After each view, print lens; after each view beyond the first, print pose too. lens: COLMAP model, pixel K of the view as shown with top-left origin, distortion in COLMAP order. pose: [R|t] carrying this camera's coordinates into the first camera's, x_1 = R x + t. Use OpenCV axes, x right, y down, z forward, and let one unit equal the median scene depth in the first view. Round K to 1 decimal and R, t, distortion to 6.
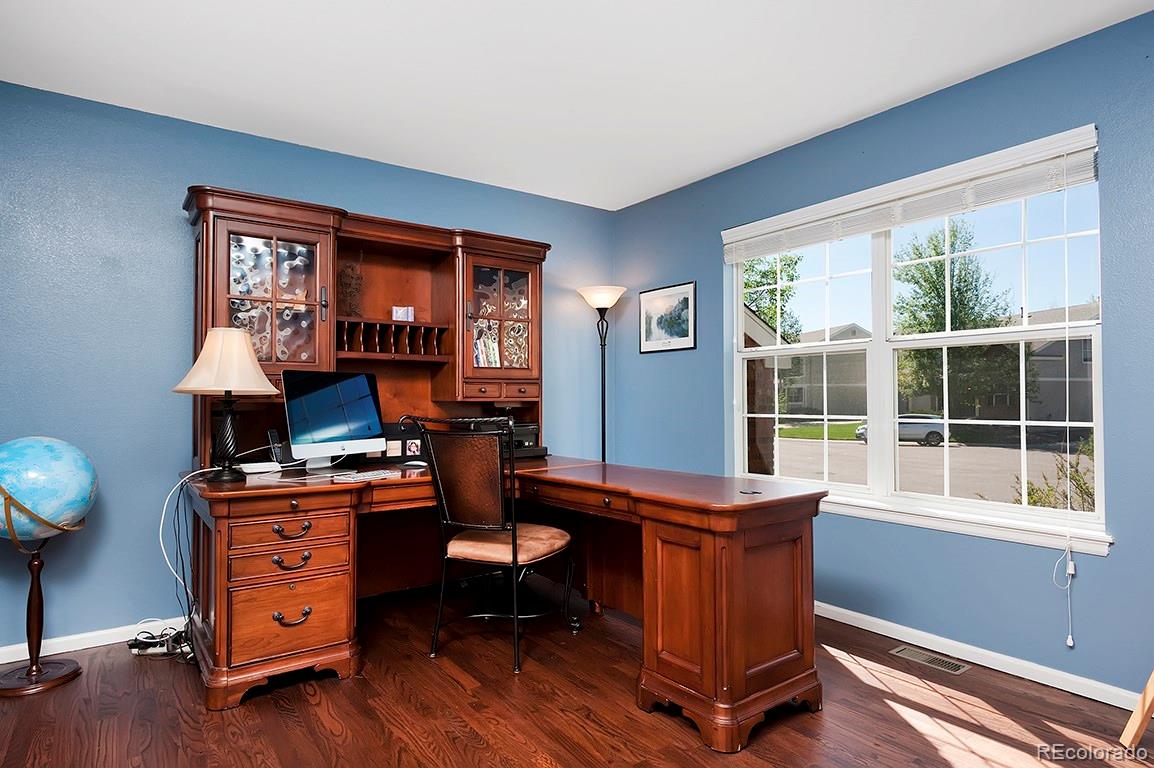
lens RADIAL K [[652.0, 0, 577.7], [0, 652.0, 388.3], [0, 0, 1]] dist [0.001311, -0.002414]
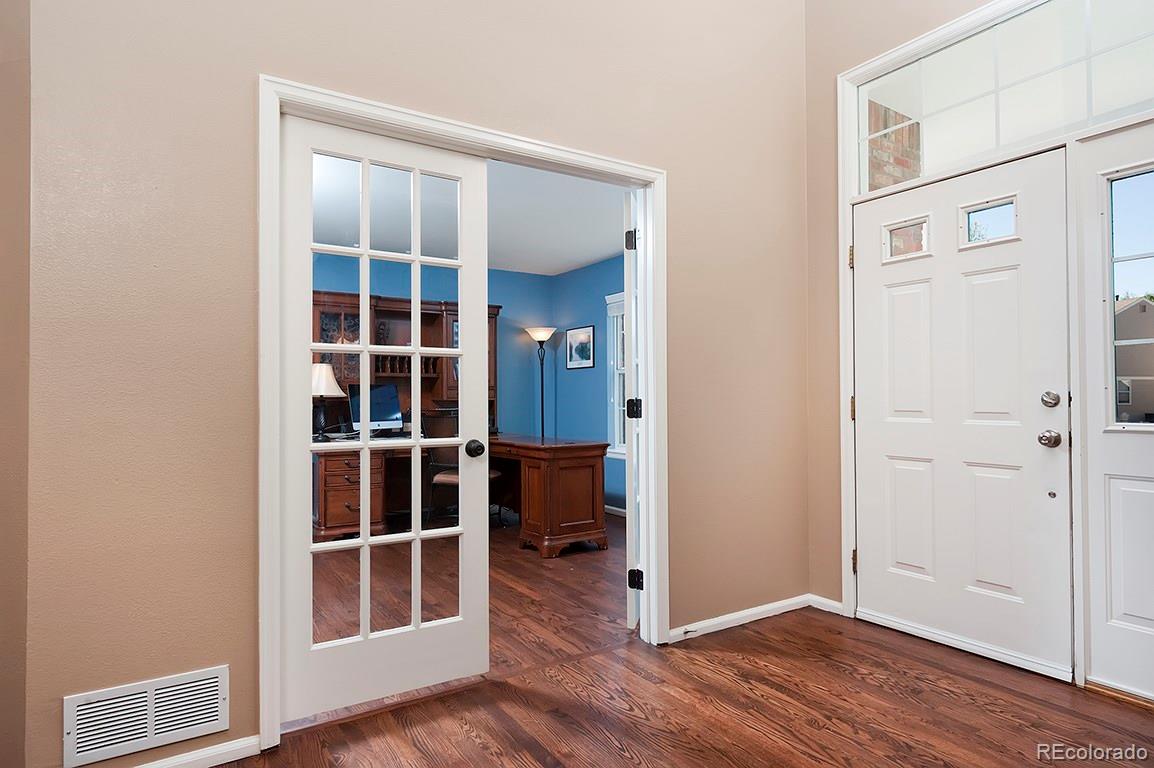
lens RADIAL K [[652.0, 0, 576.8], [0, 652.0, 384.6], [0, 0, 1]] dist [0.001311, -0.002414]
pose [[0.998488, -0.003572, -0.054862, 0.284605], [0.003344, 0.999985, -0.004244, -0.014172], [0.054877, 0.004054, 0.998485, -0.767843]]
